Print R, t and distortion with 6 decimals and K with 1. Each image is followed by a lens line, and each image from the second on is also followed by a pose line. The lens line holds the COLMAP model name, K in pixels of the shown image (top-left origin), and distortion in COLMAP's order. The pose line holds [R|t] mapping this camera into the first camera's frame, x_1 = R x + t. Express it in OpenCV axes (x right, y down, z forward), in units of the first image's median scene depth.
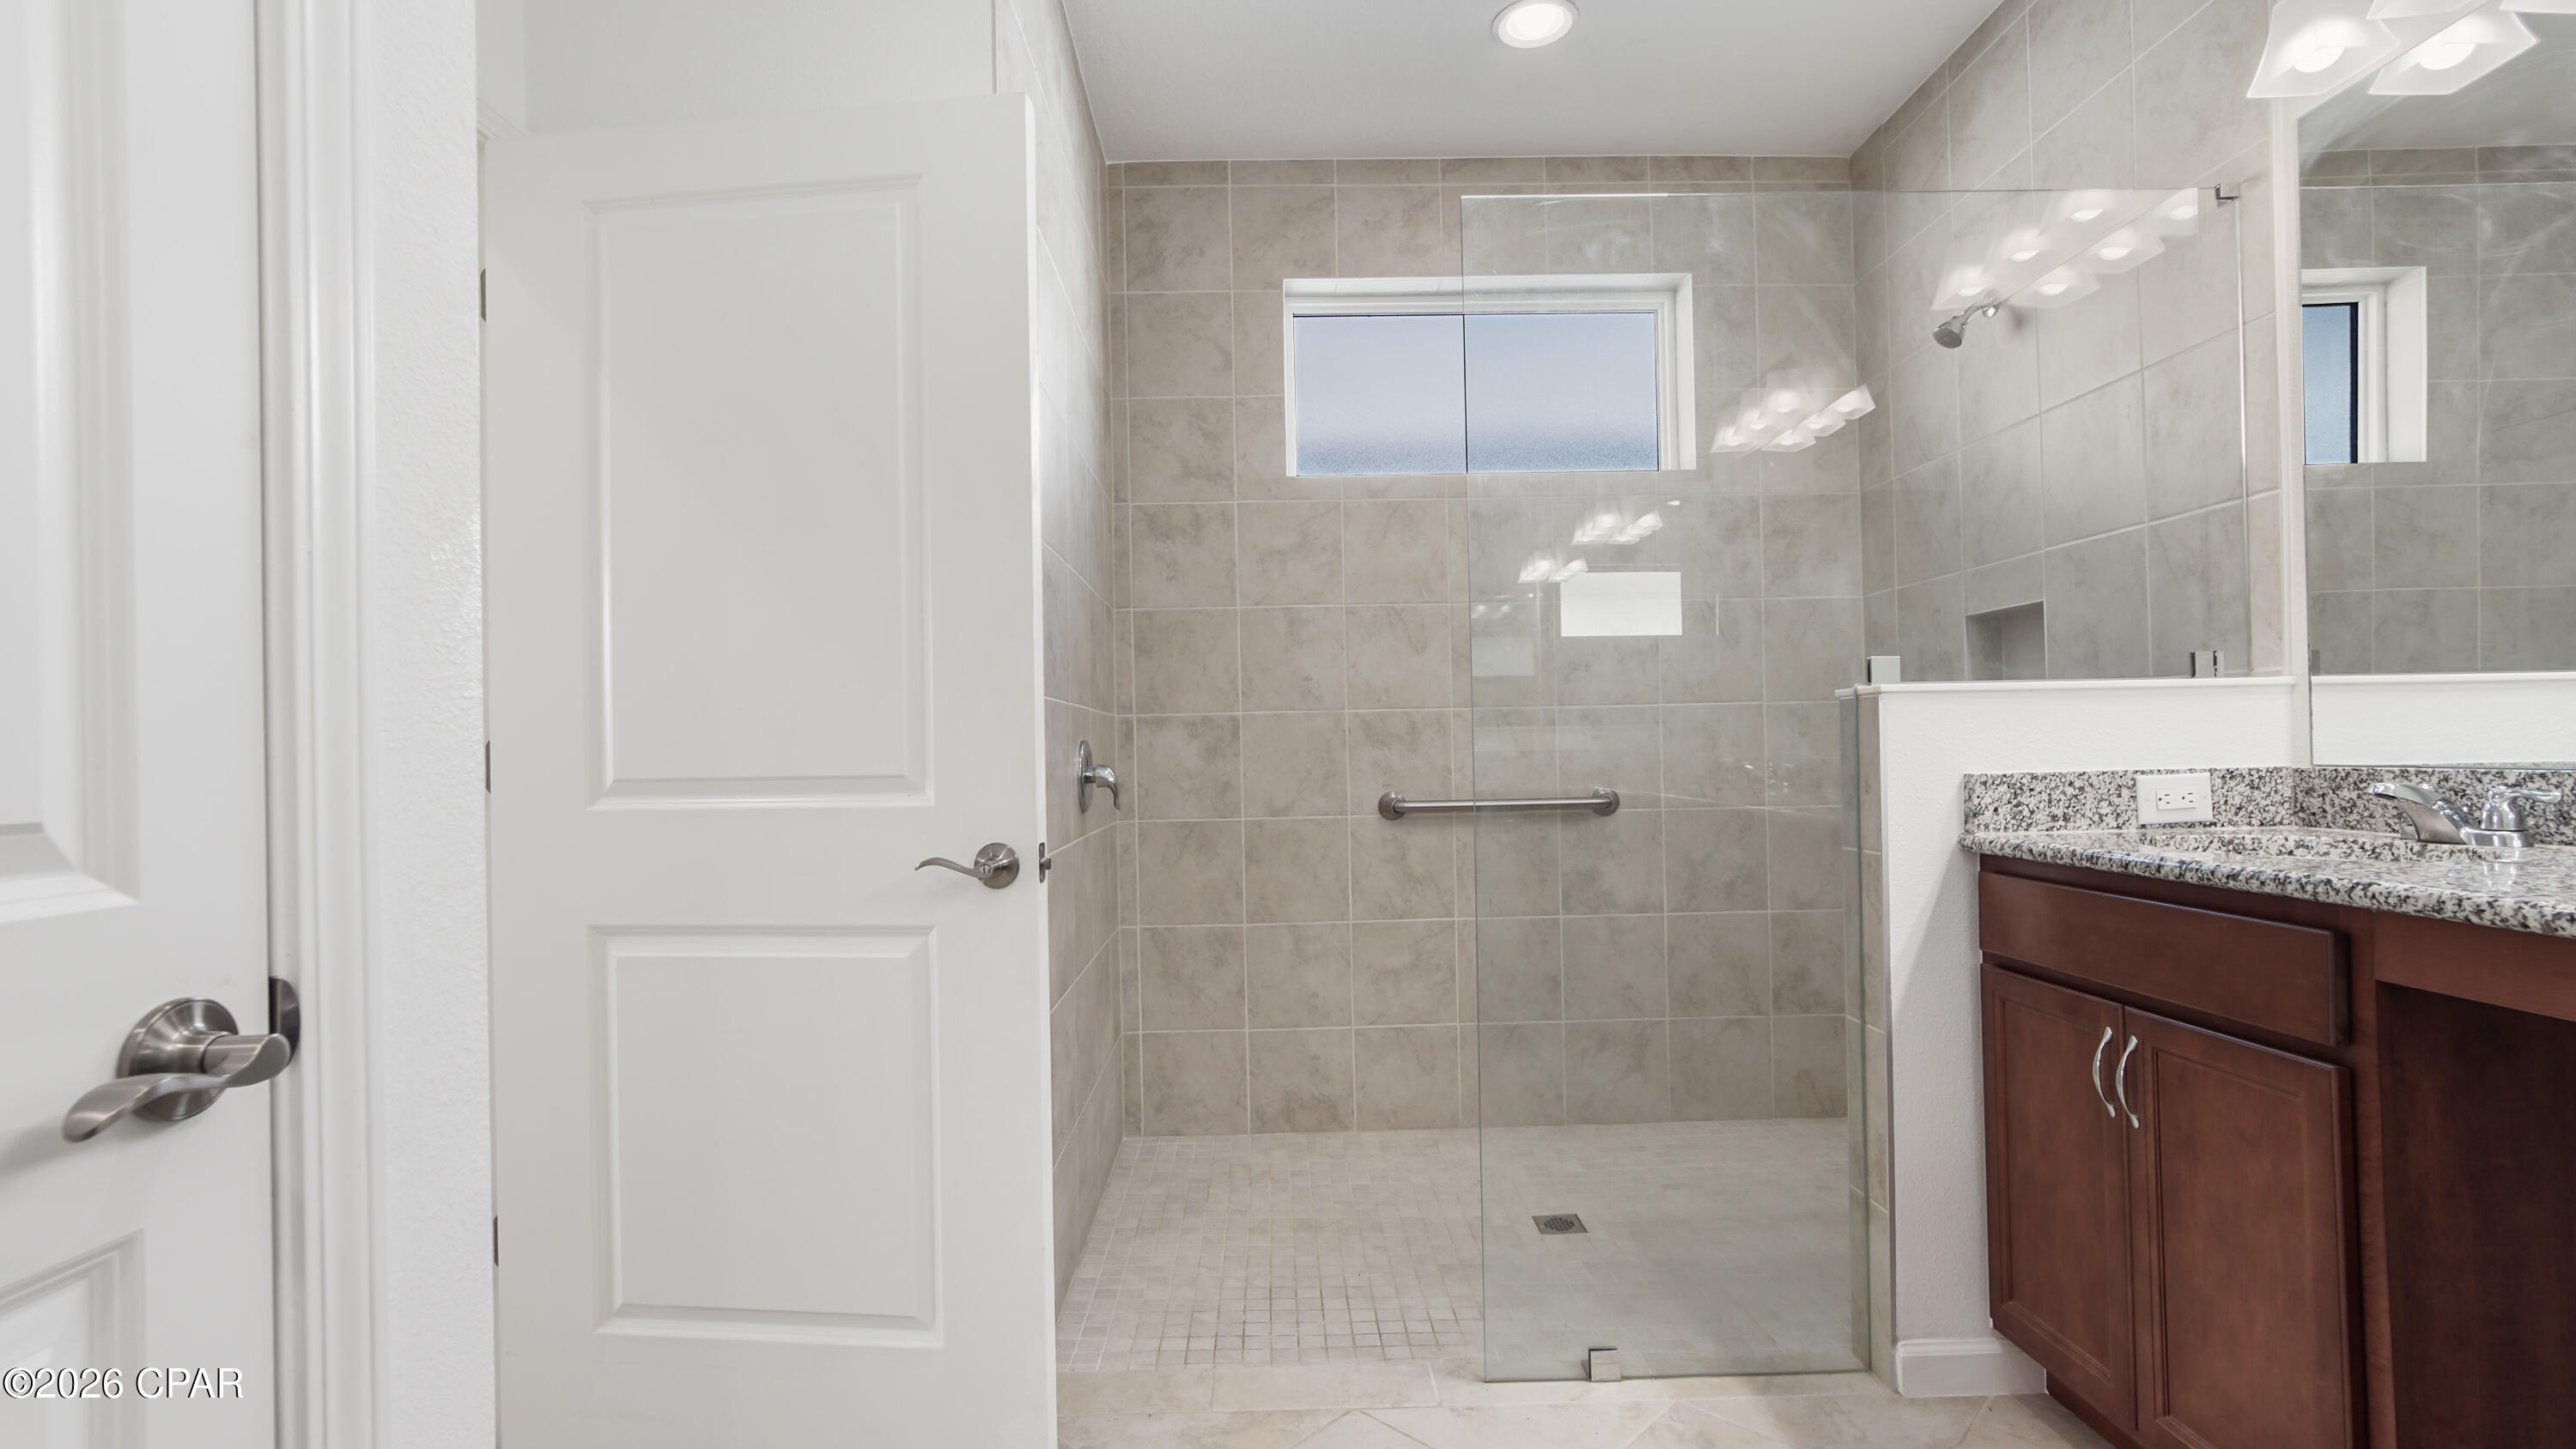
lens RADIAL K [[1197.0, 0, 1287.3], [0, 1197.0, 735.0], [0, 0, 1]] dist [-0.000980, -0.000040]
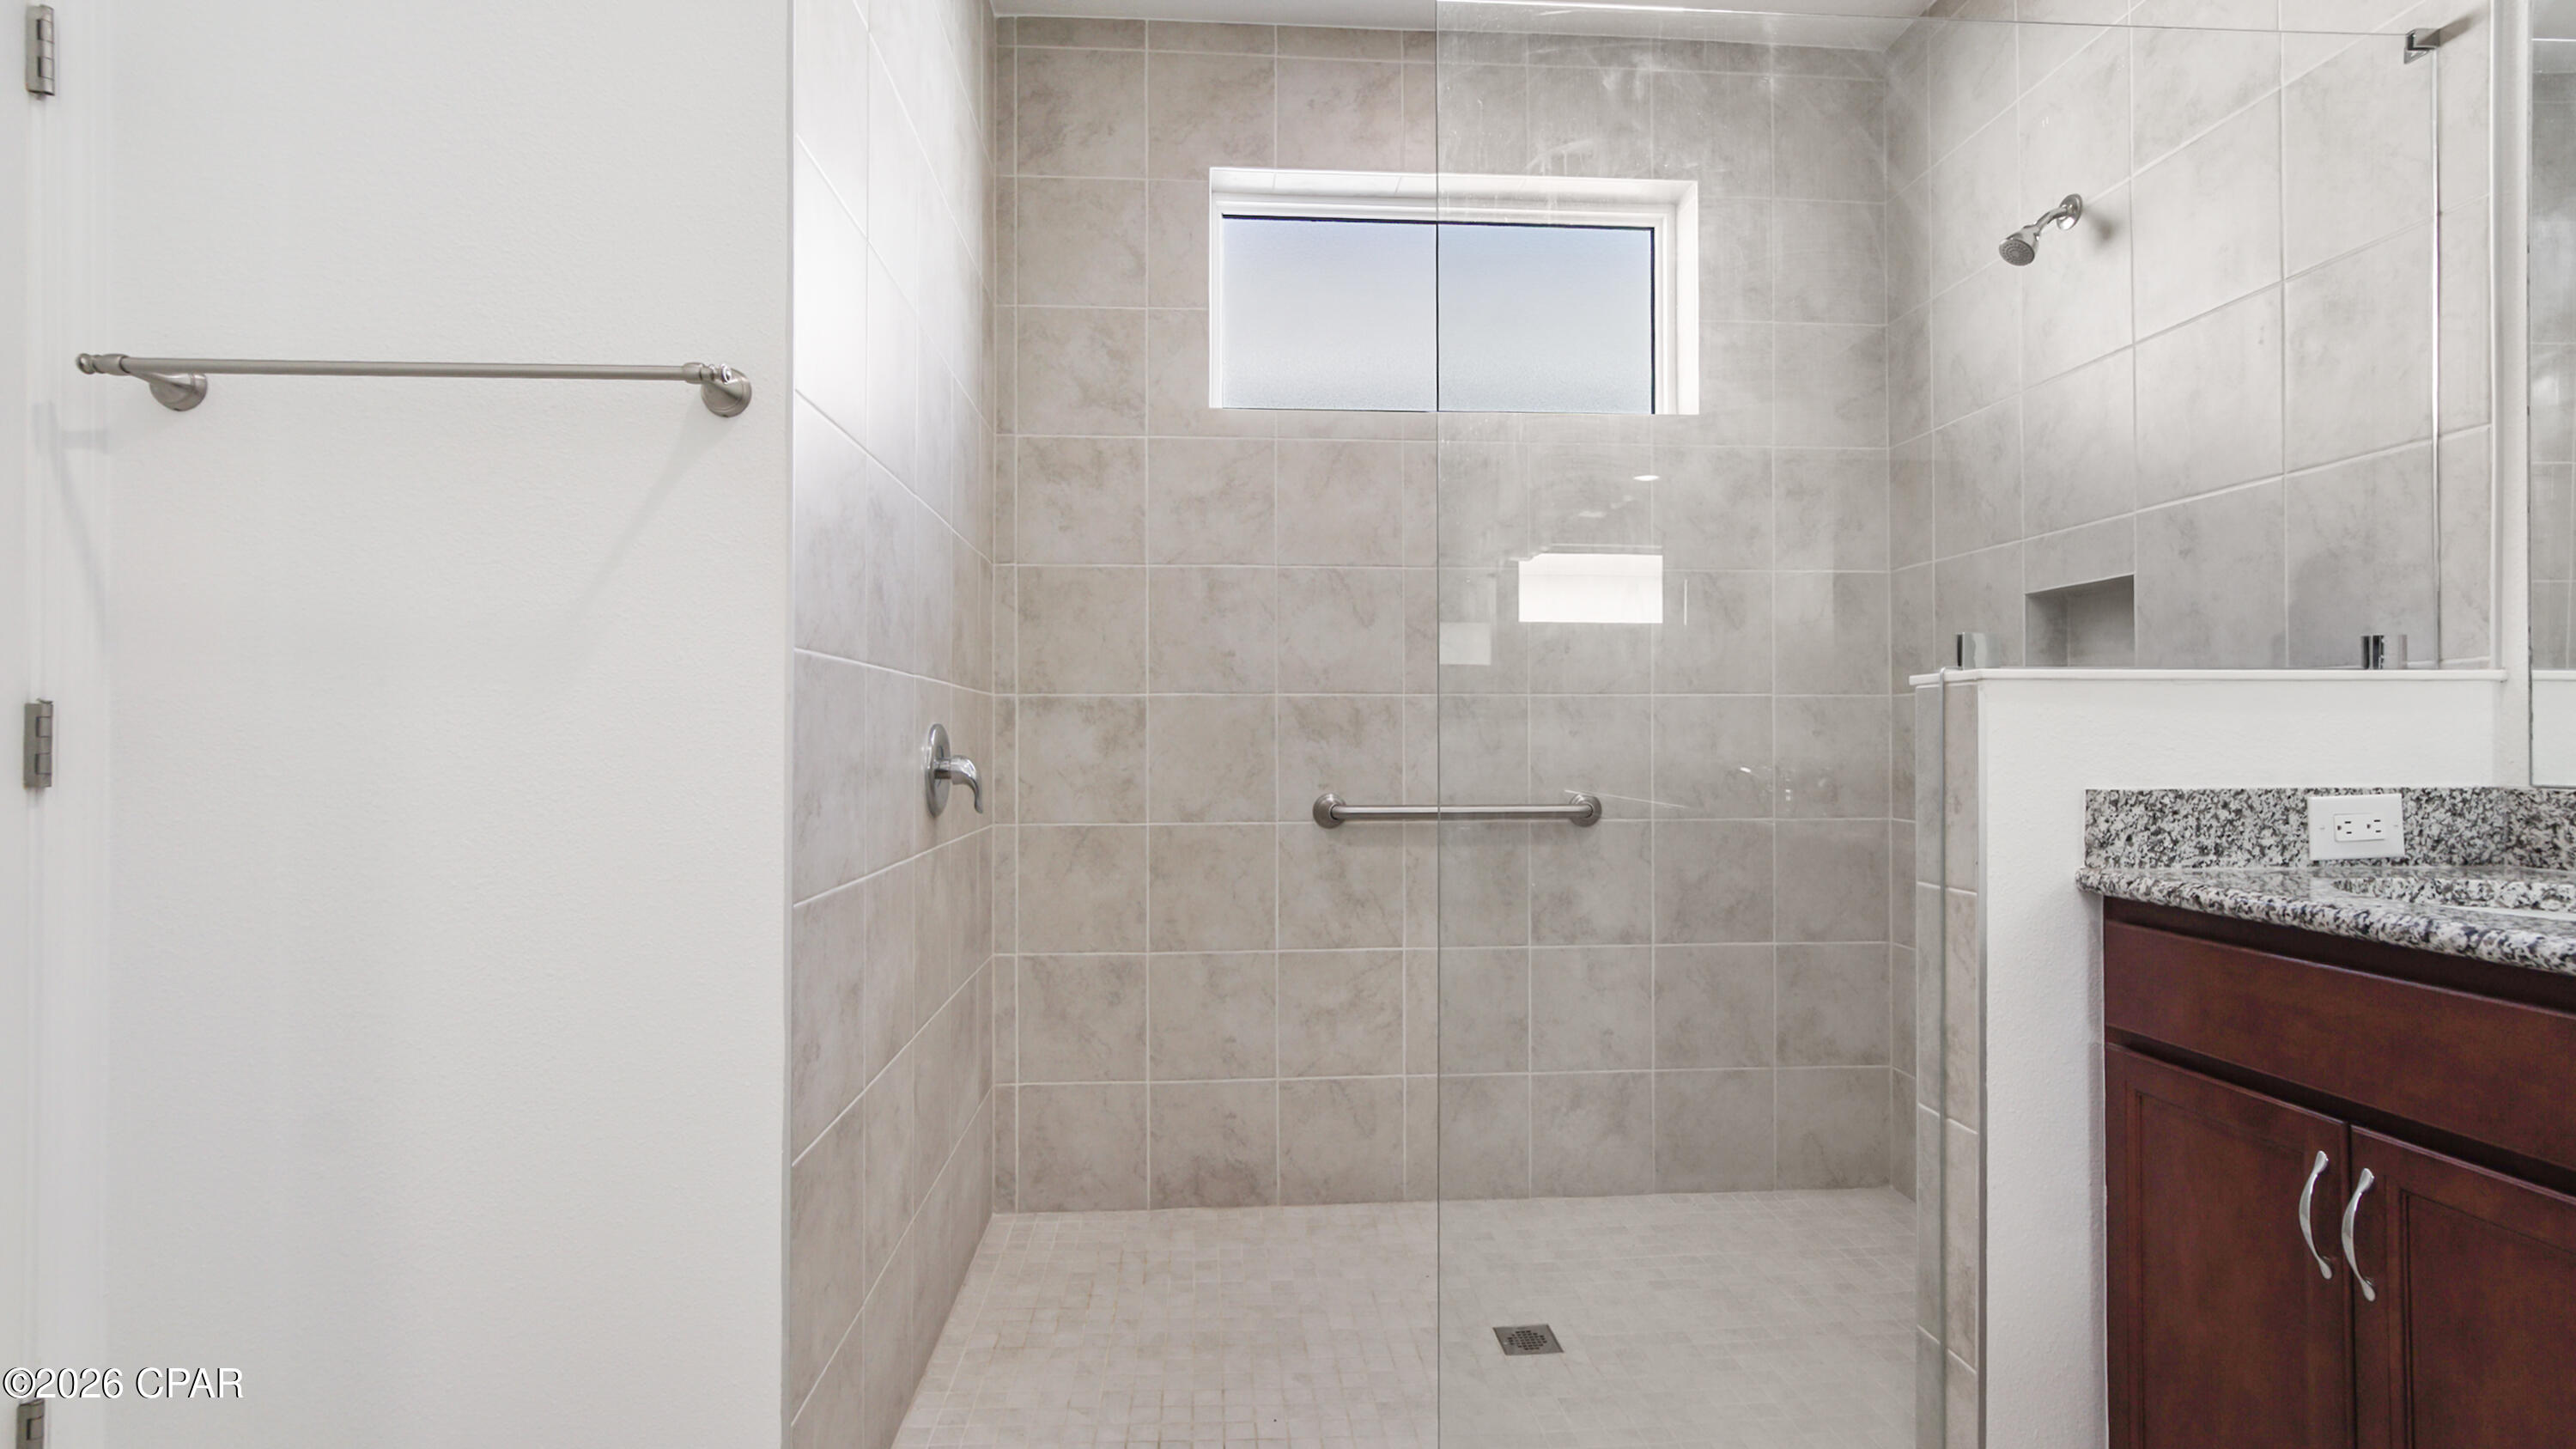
lens RADIAL K [[1197.3, 0, 1287.3], [0, 1197.3, 735.0], [0, 0, 1]] dist [-0.000980, -0.000040]
pose [[0.998651, 0.018215, 0.048625, 0.017596], [-0.018608, 0.999798, 0.007651, 0.001155], [-0.048476, -0.008546, 0.998788, 0.181455]]
